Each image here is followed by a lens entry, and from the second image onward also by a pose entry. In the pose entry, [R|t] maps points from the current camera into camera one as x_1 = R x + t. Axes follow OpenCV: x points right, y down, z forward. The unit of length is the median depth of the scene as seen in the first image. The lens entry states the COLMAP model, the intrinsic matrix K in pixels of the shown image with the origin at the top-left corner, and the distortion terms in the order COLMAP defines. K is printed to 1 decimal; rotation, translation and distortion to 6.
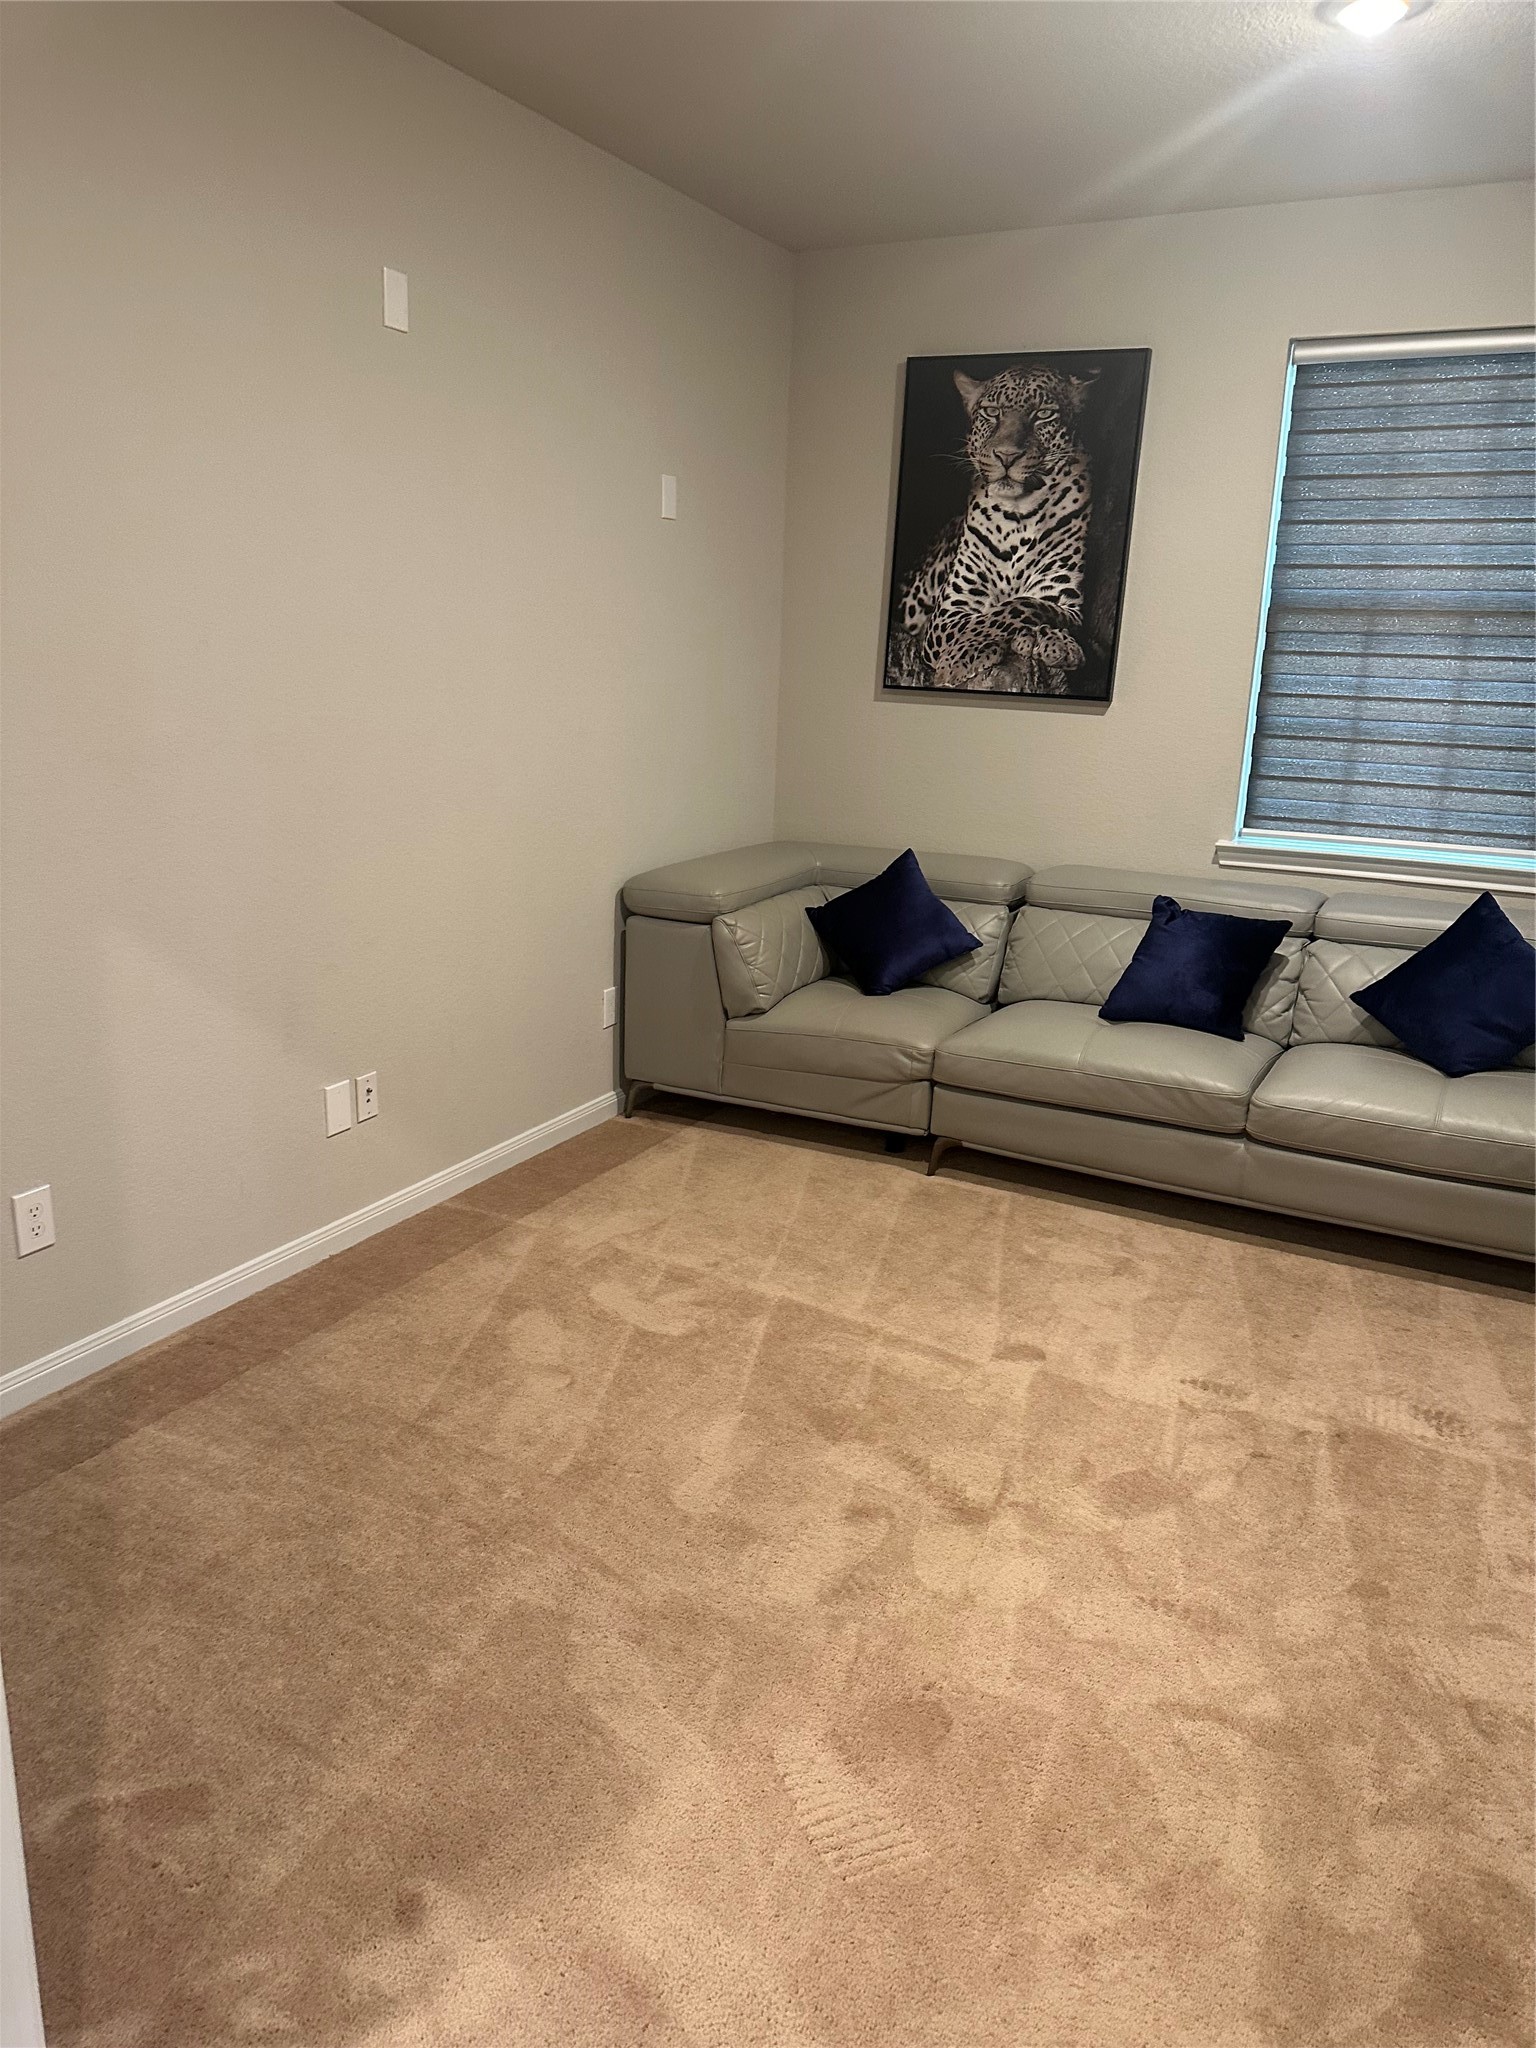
lens RADIAL K [[1450.6, 0, 768.0], [0, 1450.6, 1024.0], [0, 0, 1]] dist [0.226491, -0.385434]
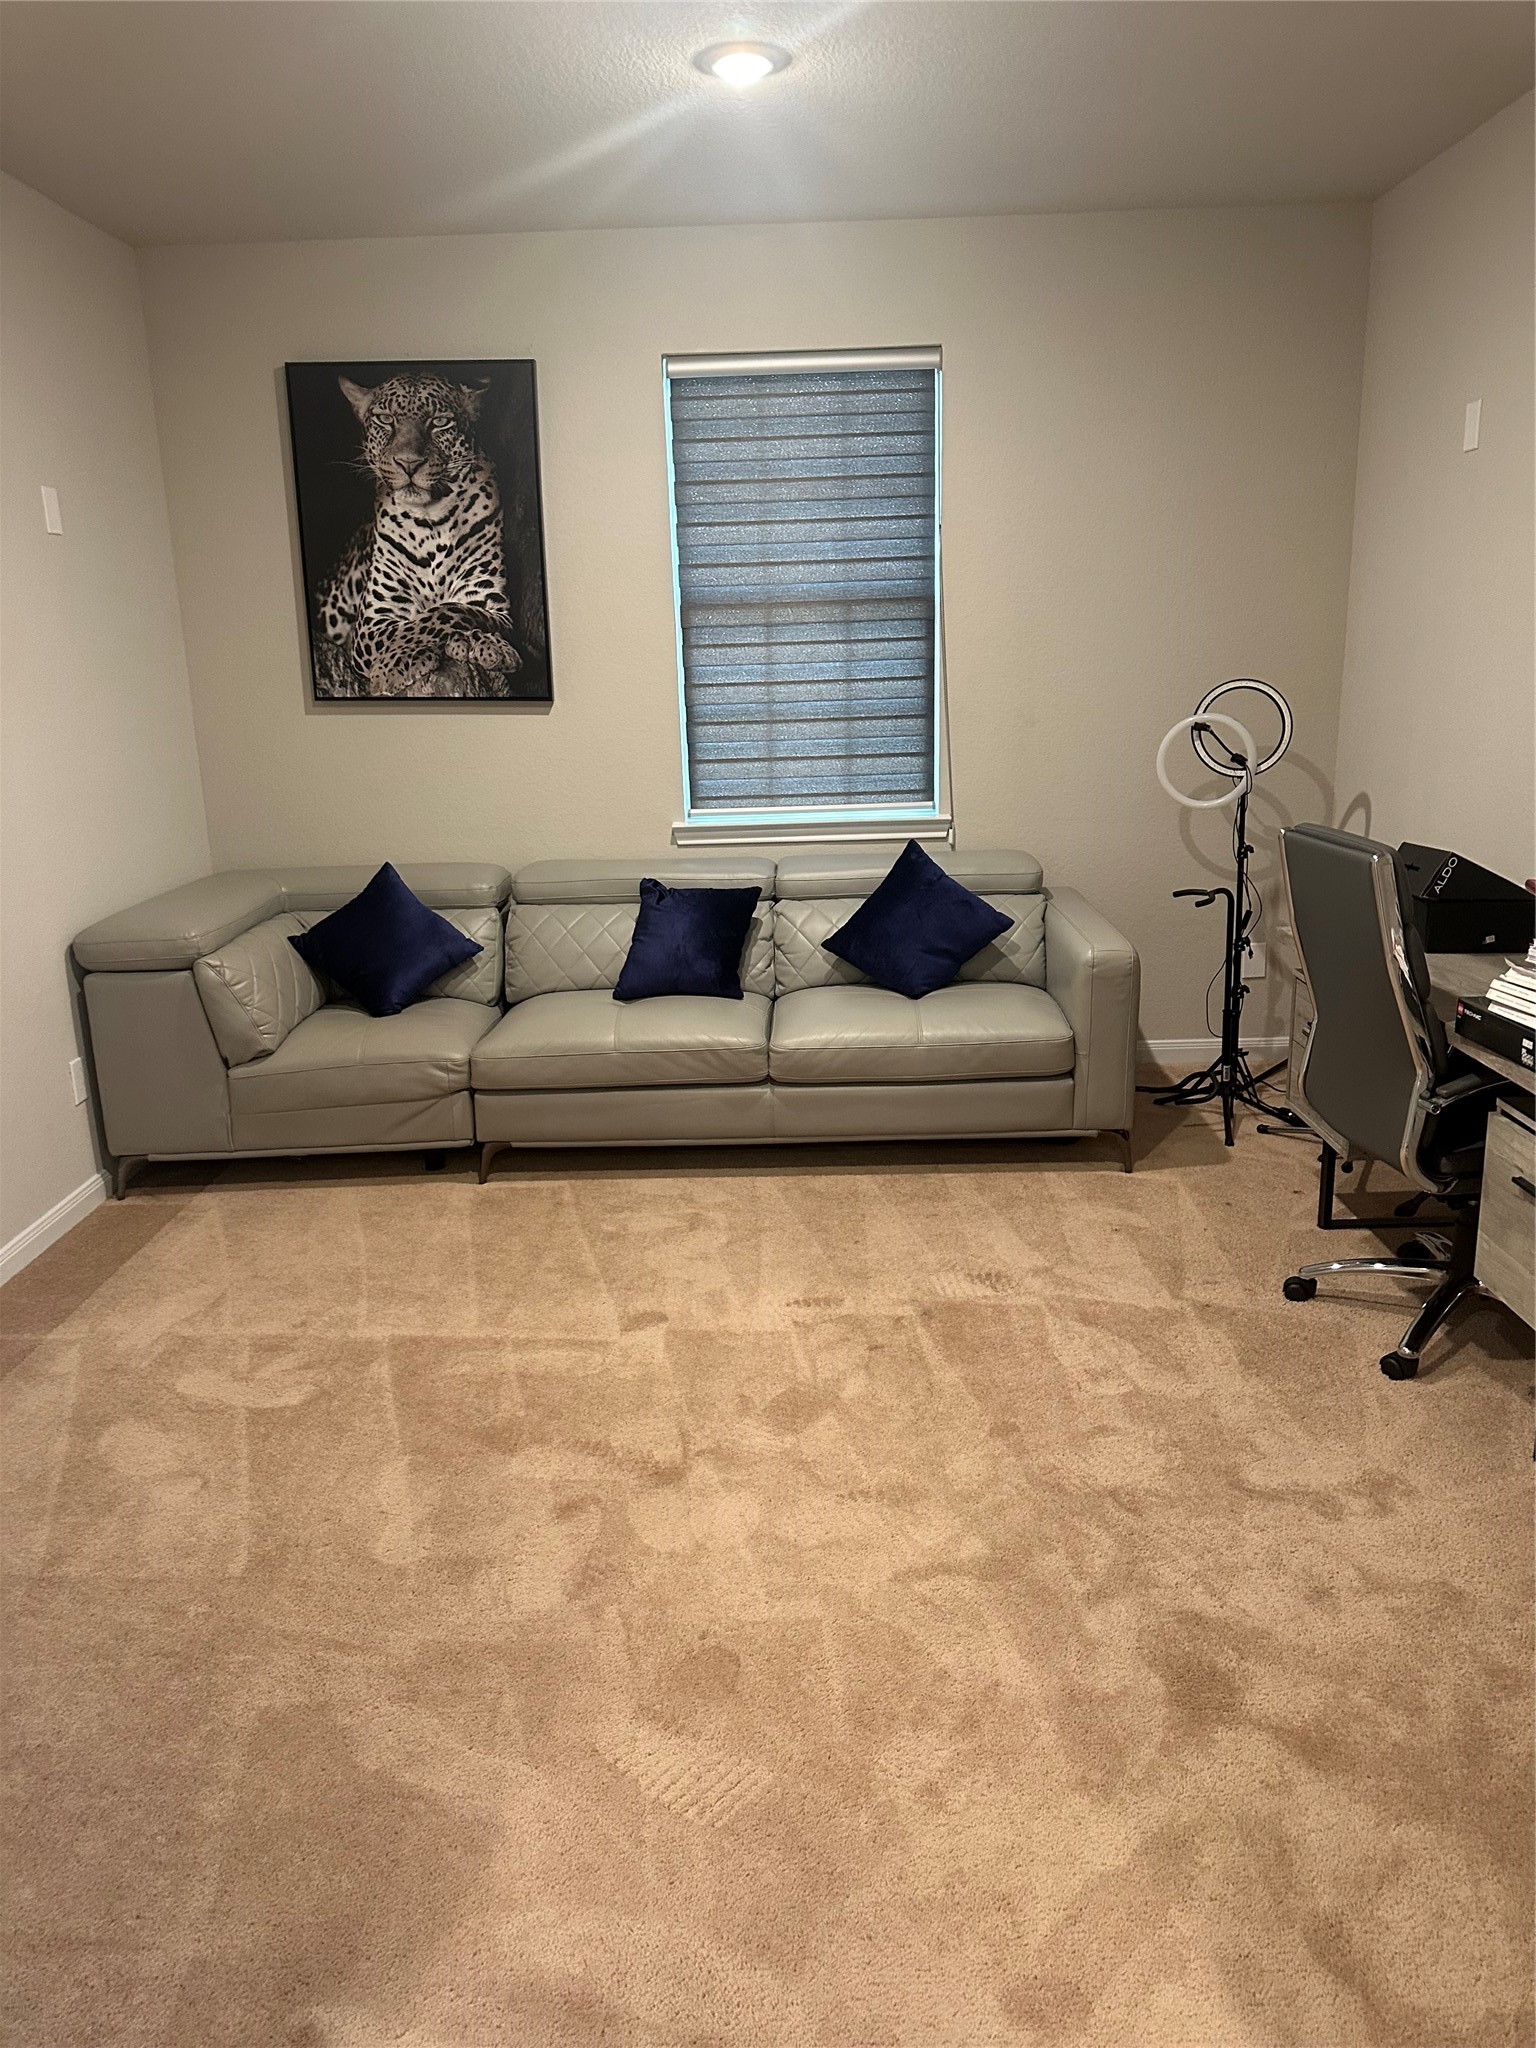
lens RADIAL K [[1450.6, 0, 768.0], [0, 1450.6, 1024.0], [0, 0, 1]] dist [0.226491, -0.385434]
pose [[0.894668, -0.172979, 0.411882, -0.111391], [0.173927, 0.984118, 0.035506, -0.005127], [-0.411483, 0.039871, 0.910545, 0.004152]]
